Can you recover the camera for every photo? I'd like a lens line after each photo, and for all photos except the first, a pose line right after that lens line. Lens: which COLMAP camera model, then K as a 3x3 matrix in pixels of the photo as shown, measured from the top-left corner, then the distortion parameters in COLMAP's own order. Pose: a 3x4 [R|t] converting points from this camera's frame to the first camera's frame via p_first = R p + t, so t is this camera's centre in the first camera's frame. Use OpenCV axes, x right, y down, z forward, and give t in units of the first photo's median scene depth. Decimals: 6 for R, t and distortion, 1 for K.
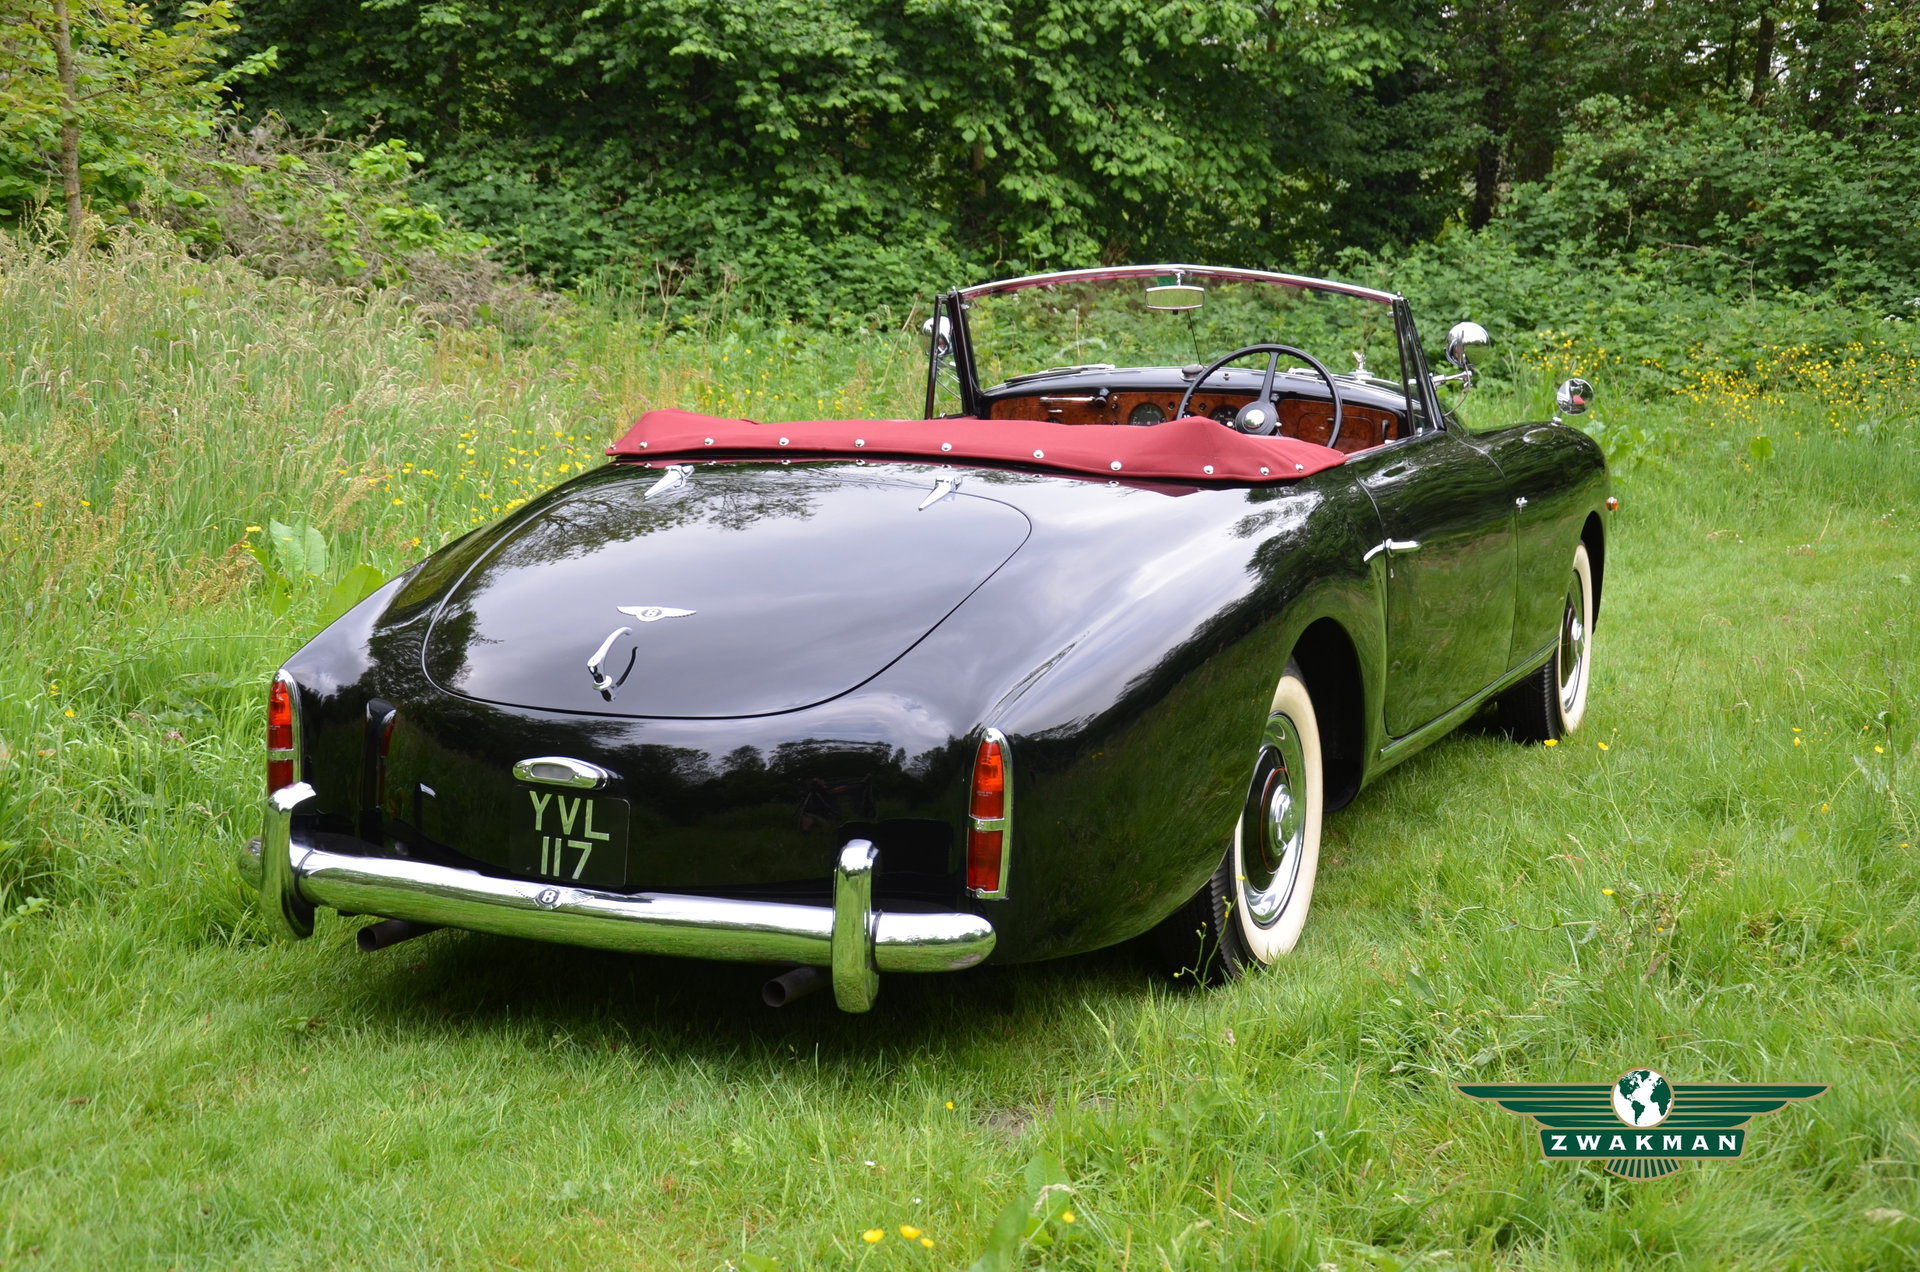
lens RADIAL K [[2615.4, 0, 960.0], [0, 2615.4, 636.0], [0, 0, 1]] dist [0.071617, 0.644109]
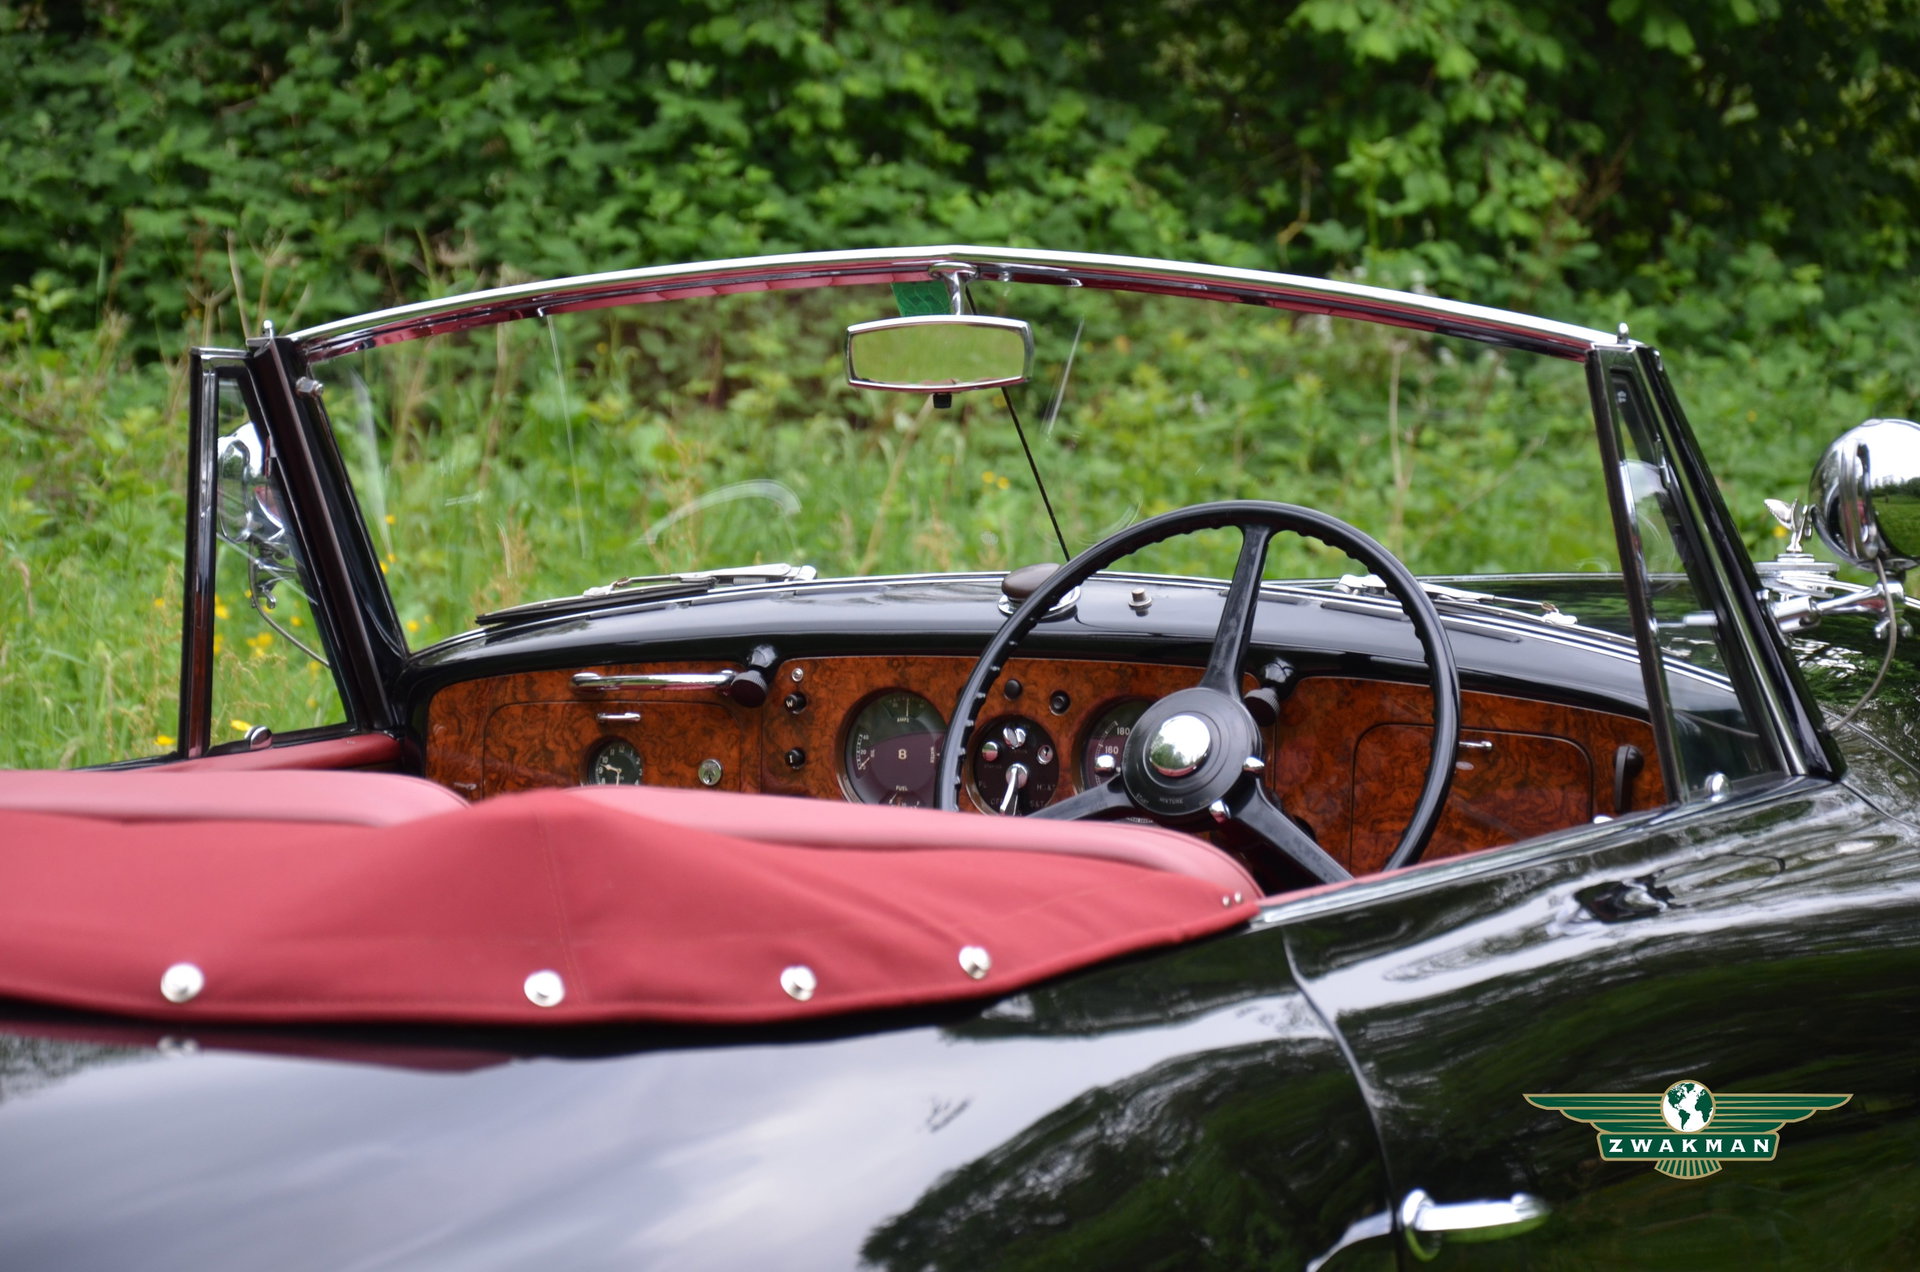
lens RADIAL K [[6667.7, 0, 960.0], [0, 6667.7, 636.0], [0, 0, 1]] dist [1.257541, -1.270850]
pose [[0.996907, -0.011215, -0.077782, 0.041018], [0.004850, 0.996658, -0.081547, -0.009040], [0.078437, 0.080917, 0.993630, 0.063351]]
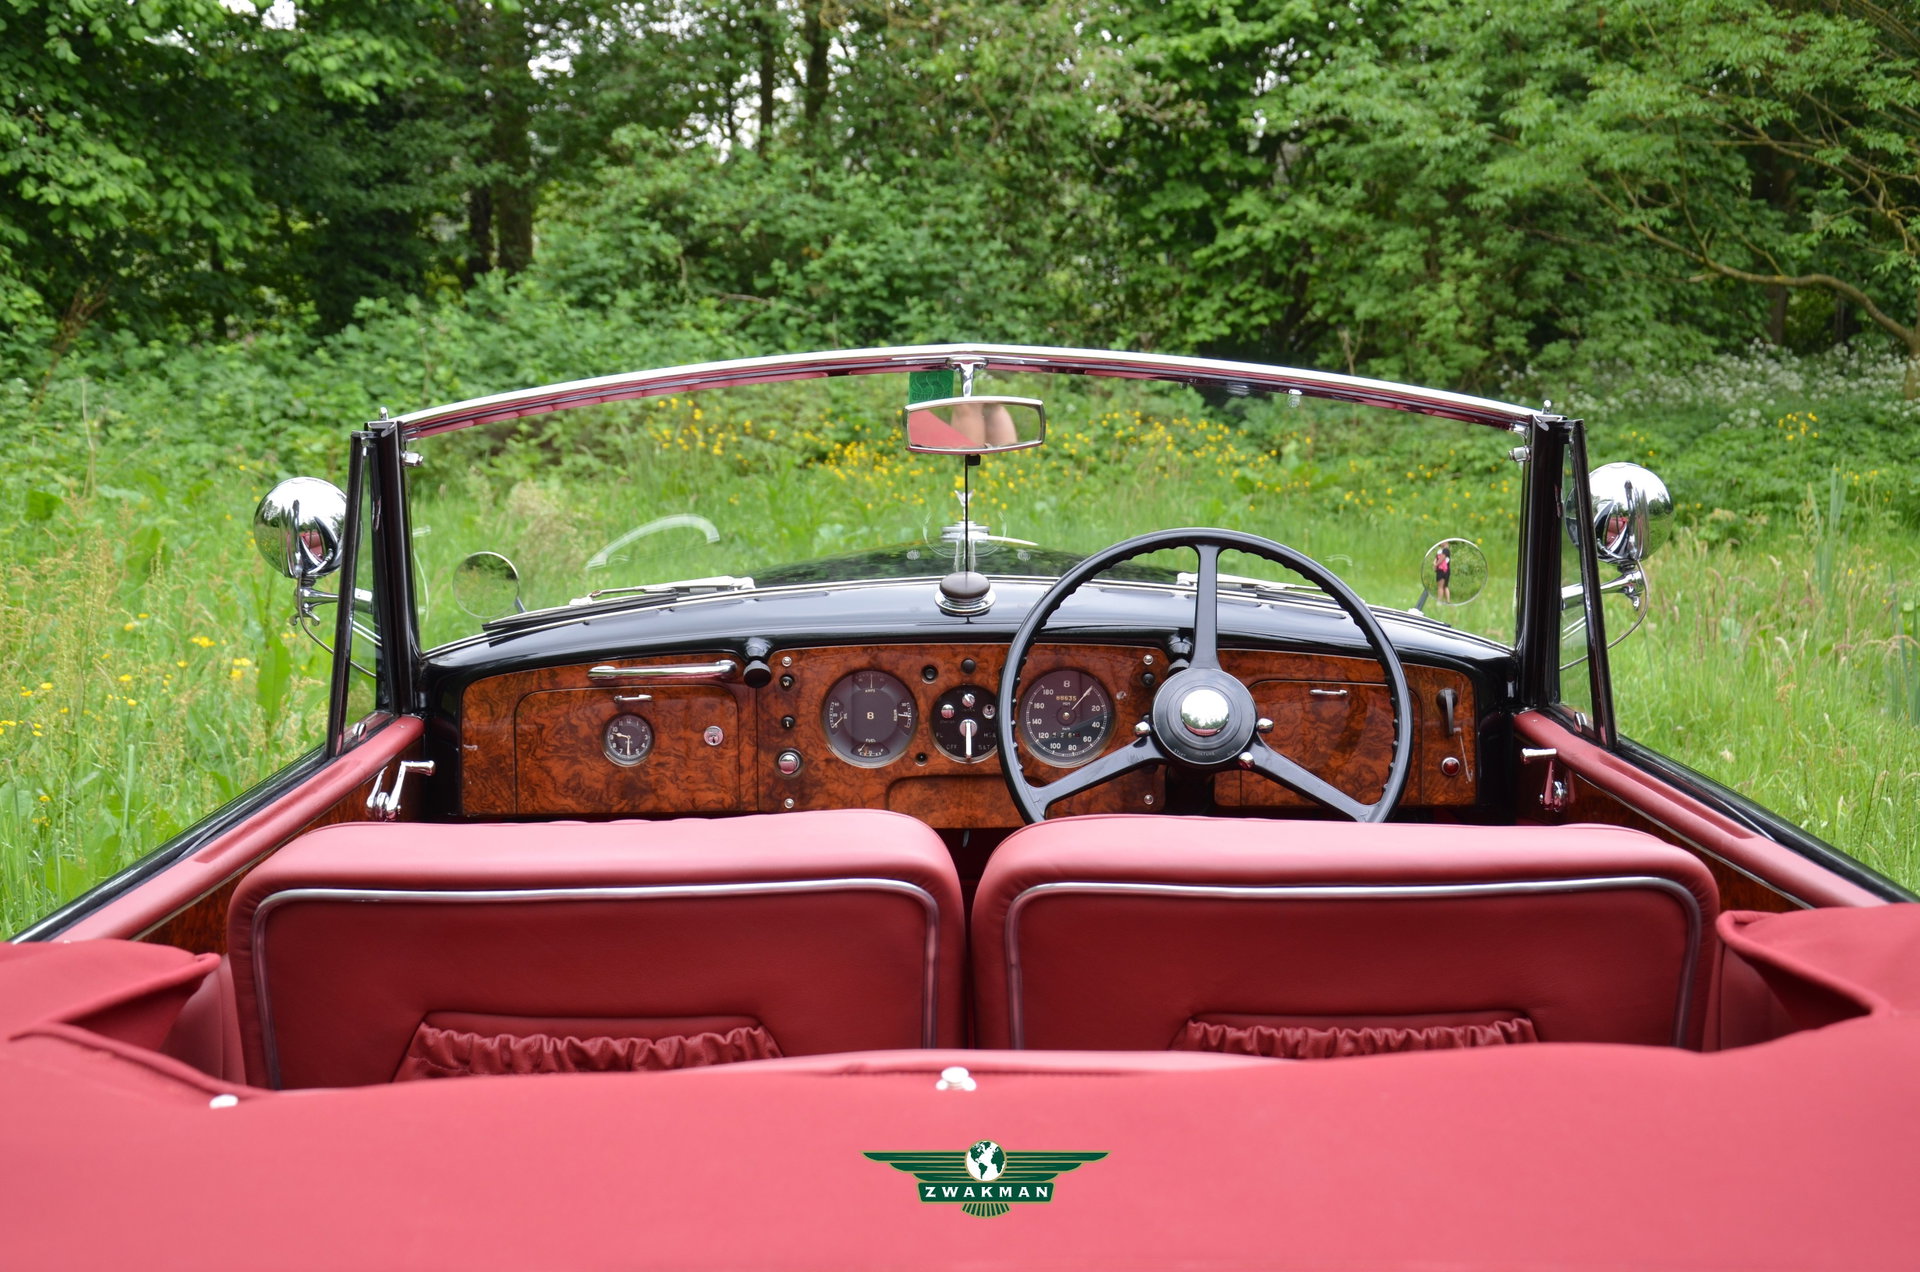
lens RADIAL K [[2615.4, 0, 960.0], [0, 2615.4, 636.0], [0, 0, 1]] dist [0.071617, 0.644109]
pose [[0.912422, -0.066392, 0.403829, -0.024699], [0.073951, 0.997257, -0.003132, -0.026823], [-0.402513, 0.032721, 0.914829, 0.177471]]
